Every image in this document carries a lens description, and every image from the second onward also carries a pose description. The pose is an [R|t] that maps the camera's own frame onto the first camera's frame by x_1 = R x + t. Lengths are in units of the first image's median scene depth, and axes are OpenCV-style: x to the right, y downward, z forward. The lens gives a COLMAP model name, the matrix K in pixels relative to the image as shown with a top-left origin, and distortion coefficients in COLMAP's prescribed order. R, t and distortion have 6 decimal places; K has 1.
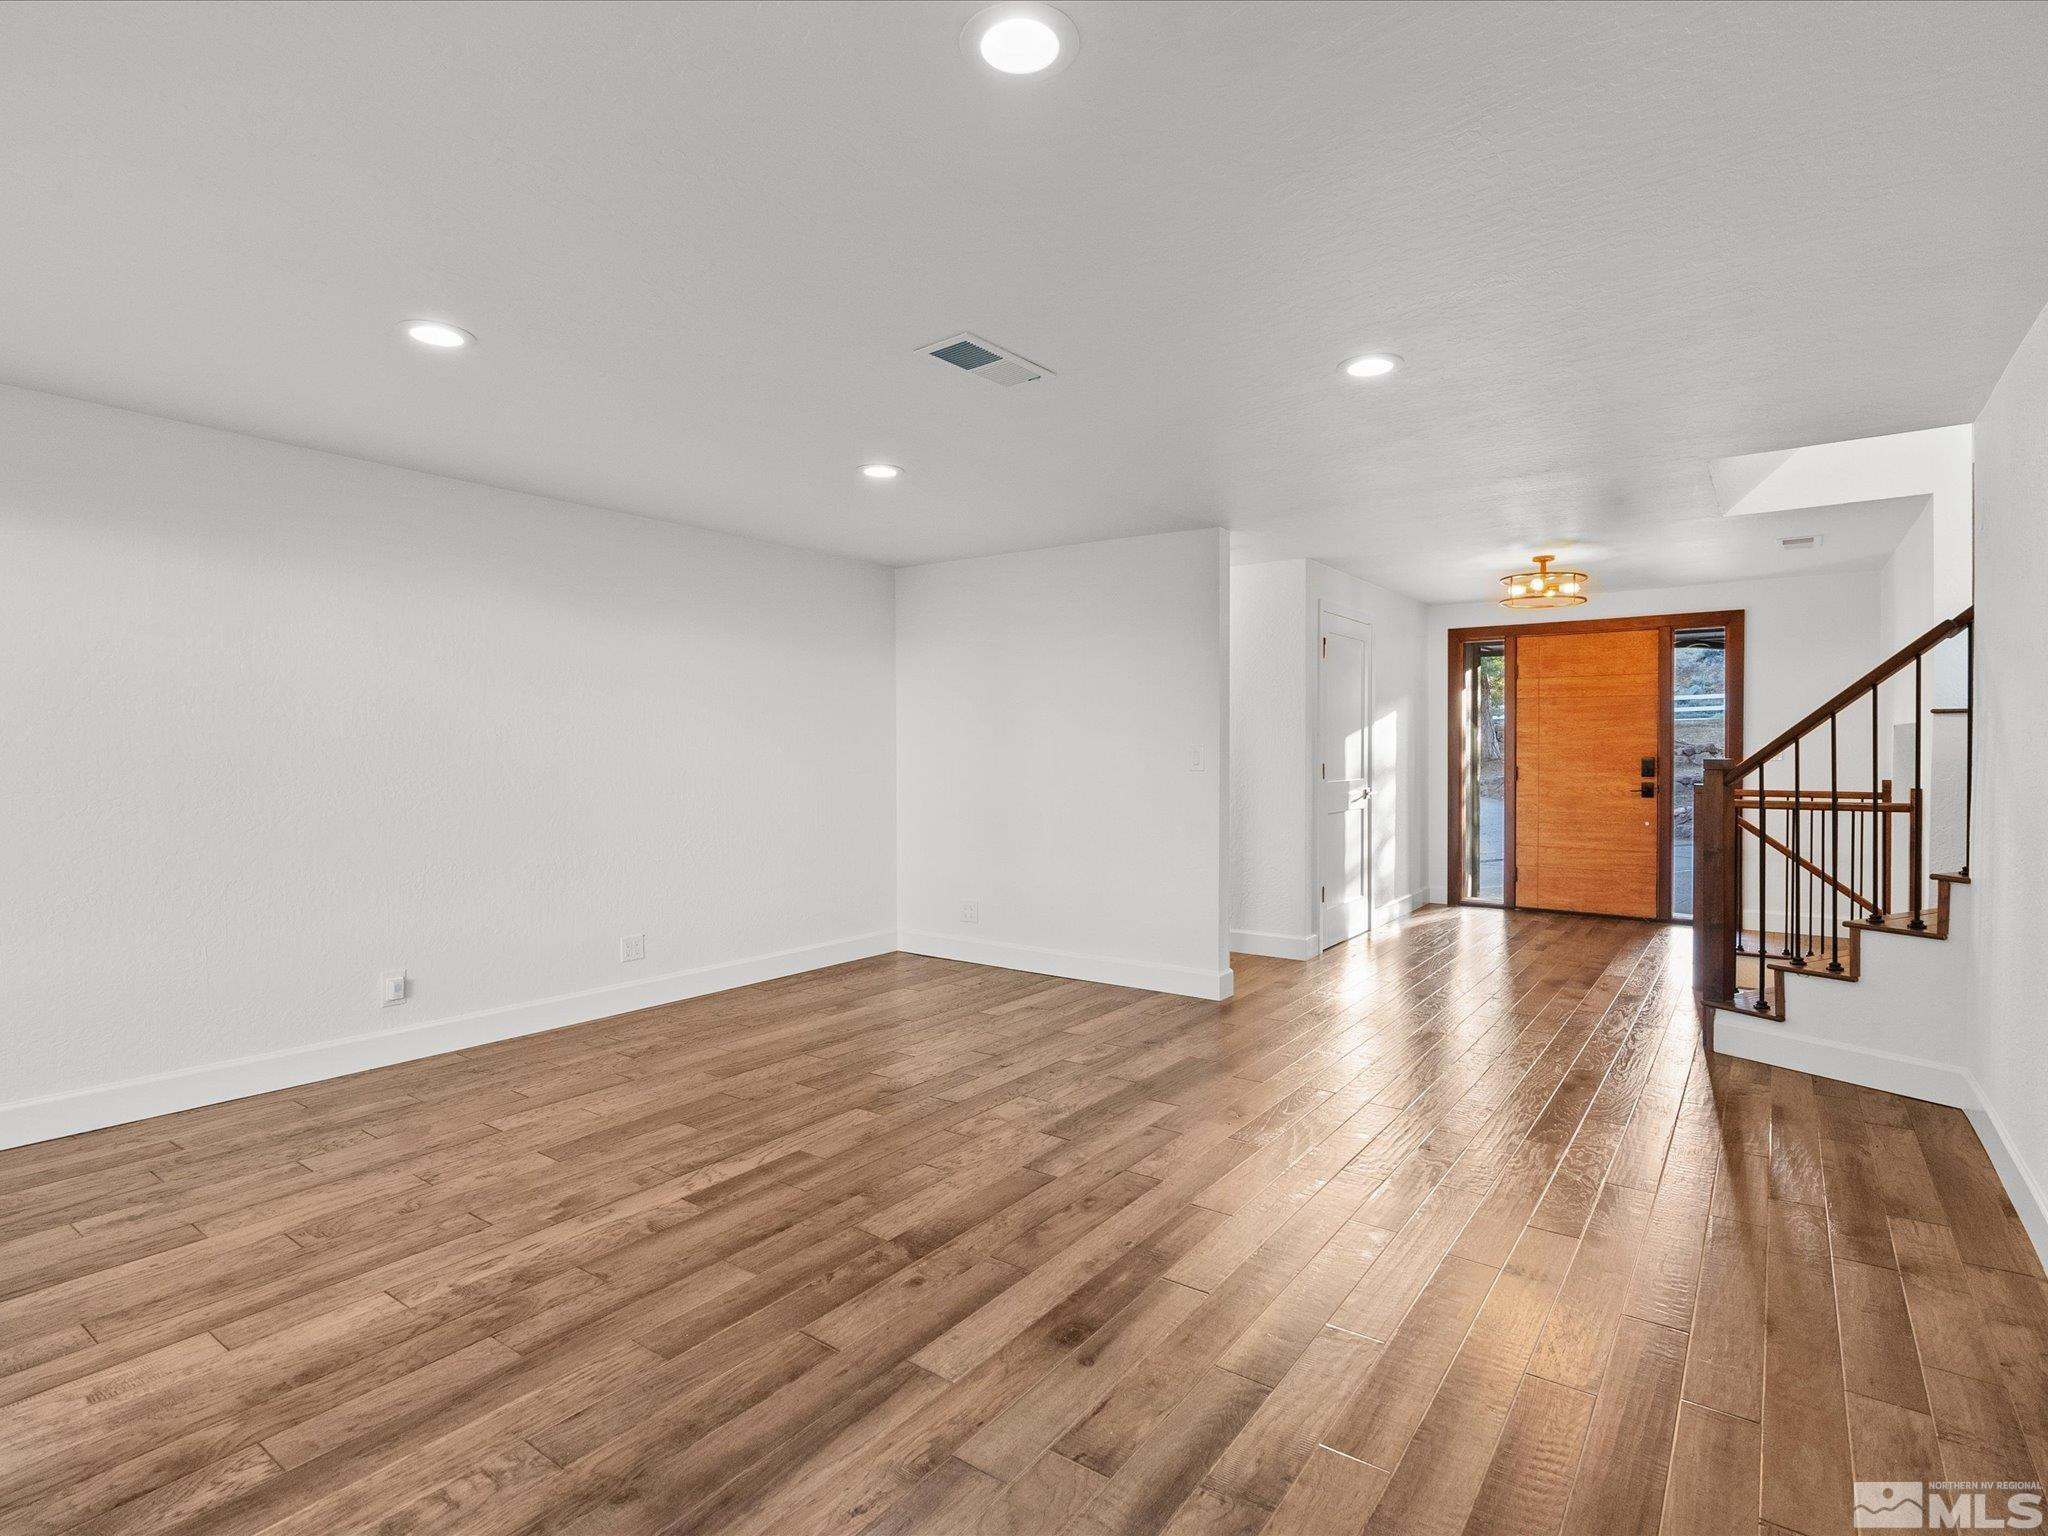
lens RADIAL K [[1042.4, 0, 1020.5], [0, 1042.4, 761.7], [0, 0, 1]] dist [-0.004913, 0.000006]
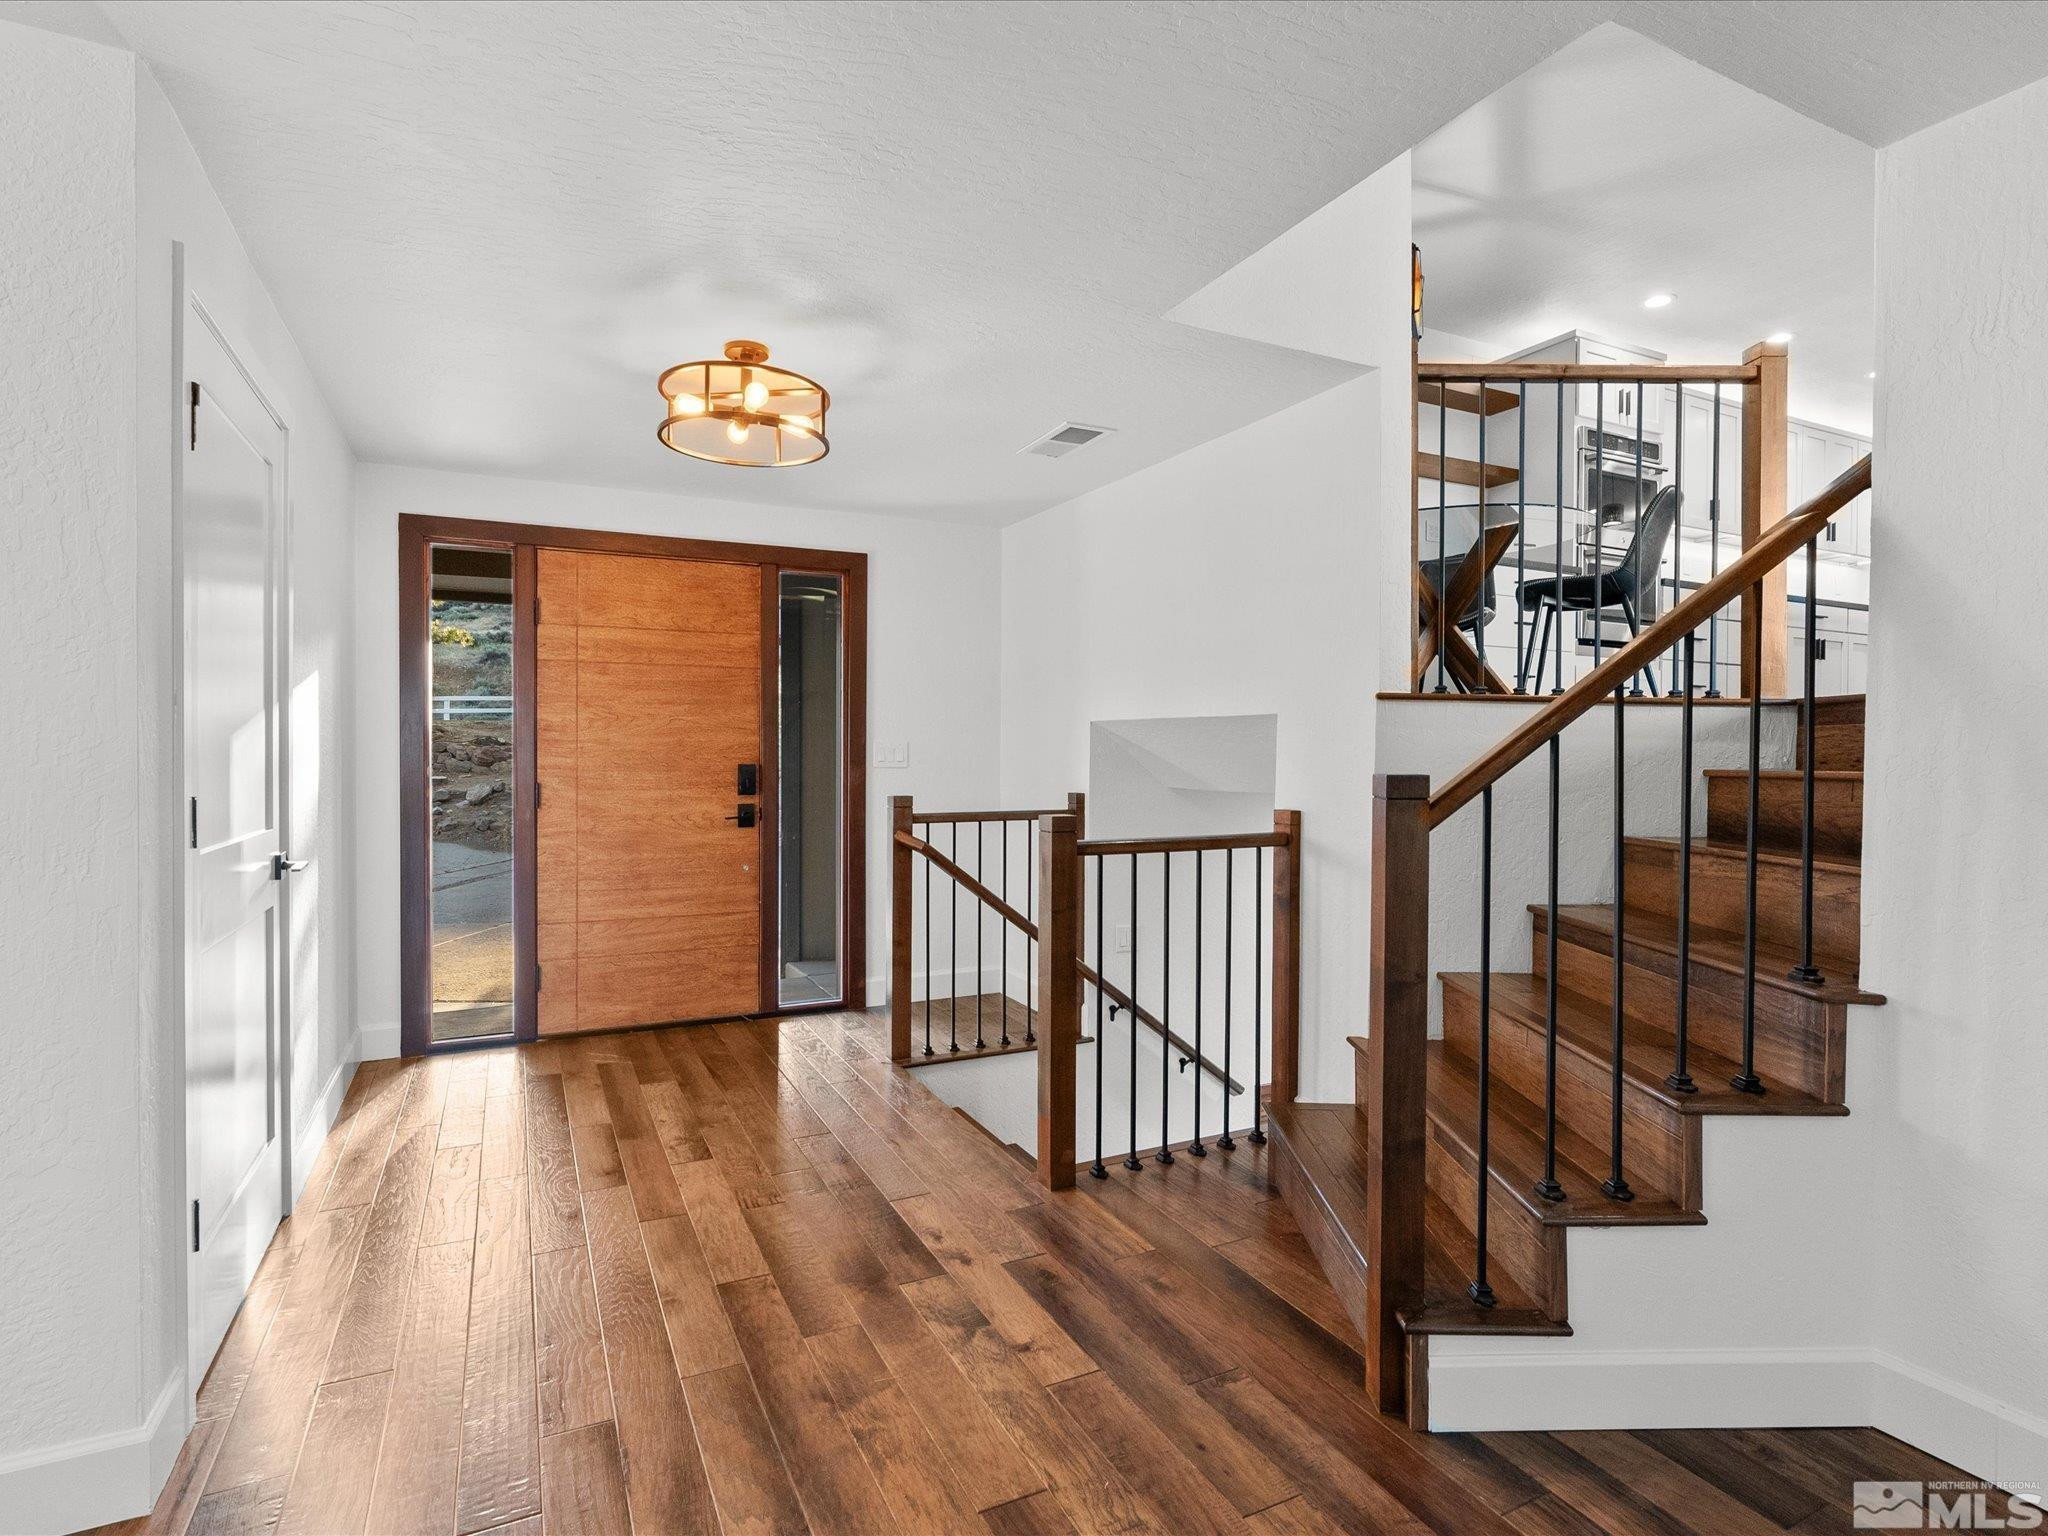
lens RADIAL K [[1042.4, 0, 1029.6], [0, 1042.4, 764.9], [0, 0, 1]] dist [-0.004913, 0.000006]
pose [[0.460901, -0.009122, 0.887404, 0.114960], [0.008974, 0.999944, 0.005618, -0.006178], [-0.887406, 0.005375, 0.460957, 0.554998]]
